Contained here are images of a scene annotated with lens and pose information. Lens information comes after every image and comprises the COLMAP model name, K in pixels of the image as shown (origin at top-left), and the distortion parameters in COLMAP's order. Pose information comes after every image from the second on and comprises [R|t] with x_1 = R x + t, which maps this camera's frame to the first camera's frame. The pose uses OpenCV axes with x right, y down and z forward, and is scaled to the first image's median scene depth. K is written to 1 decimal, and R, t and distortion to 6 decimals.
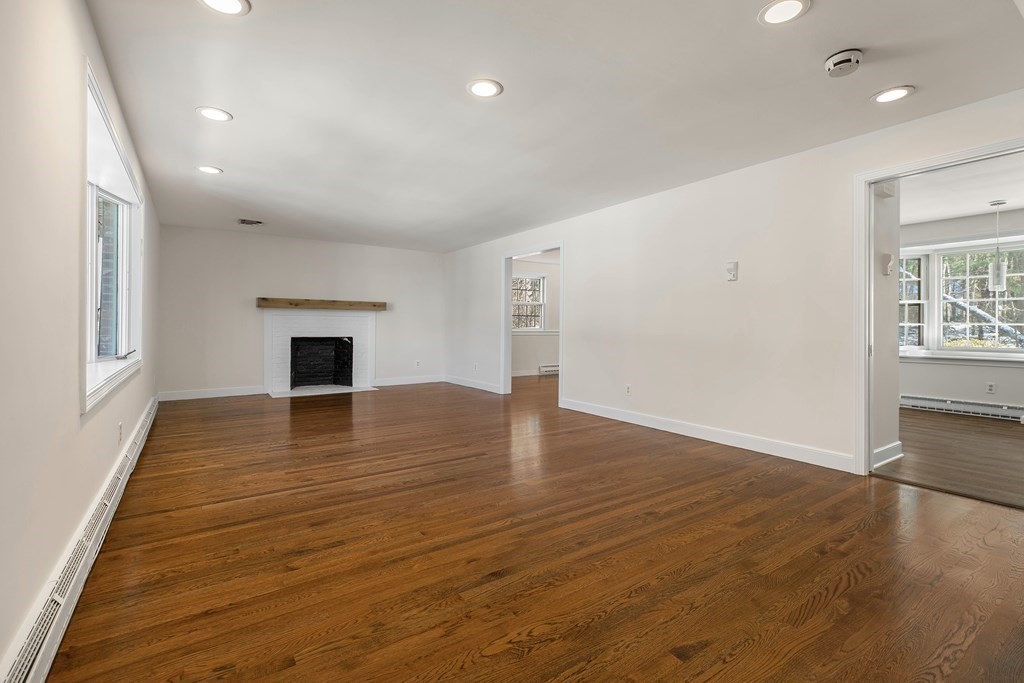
lens RADIAL K [[463.6, 0, 513.6], [0, 463.6, 325.8], [0, 0, 1]] dist [-0.001493, 0.000026]
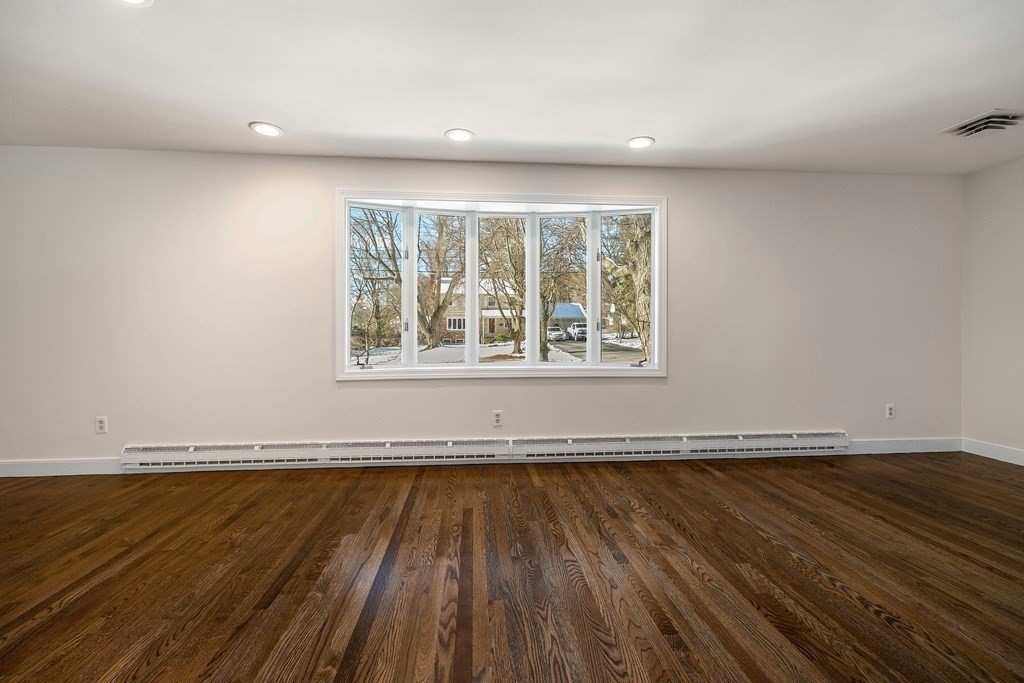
lens RADIAL K [[463.6, 0, 513.6], [0, 463.6, 325.8], [0, 0, 1]] dist [-0.001493, 0.000026]
pose [[-0.491208, -0.014347, -0.870924, 0.256174], [0.002031, 0.999843, -0.017617, 0.005189], [0.871040, -0.010423, -0.491101, 1.876215]]
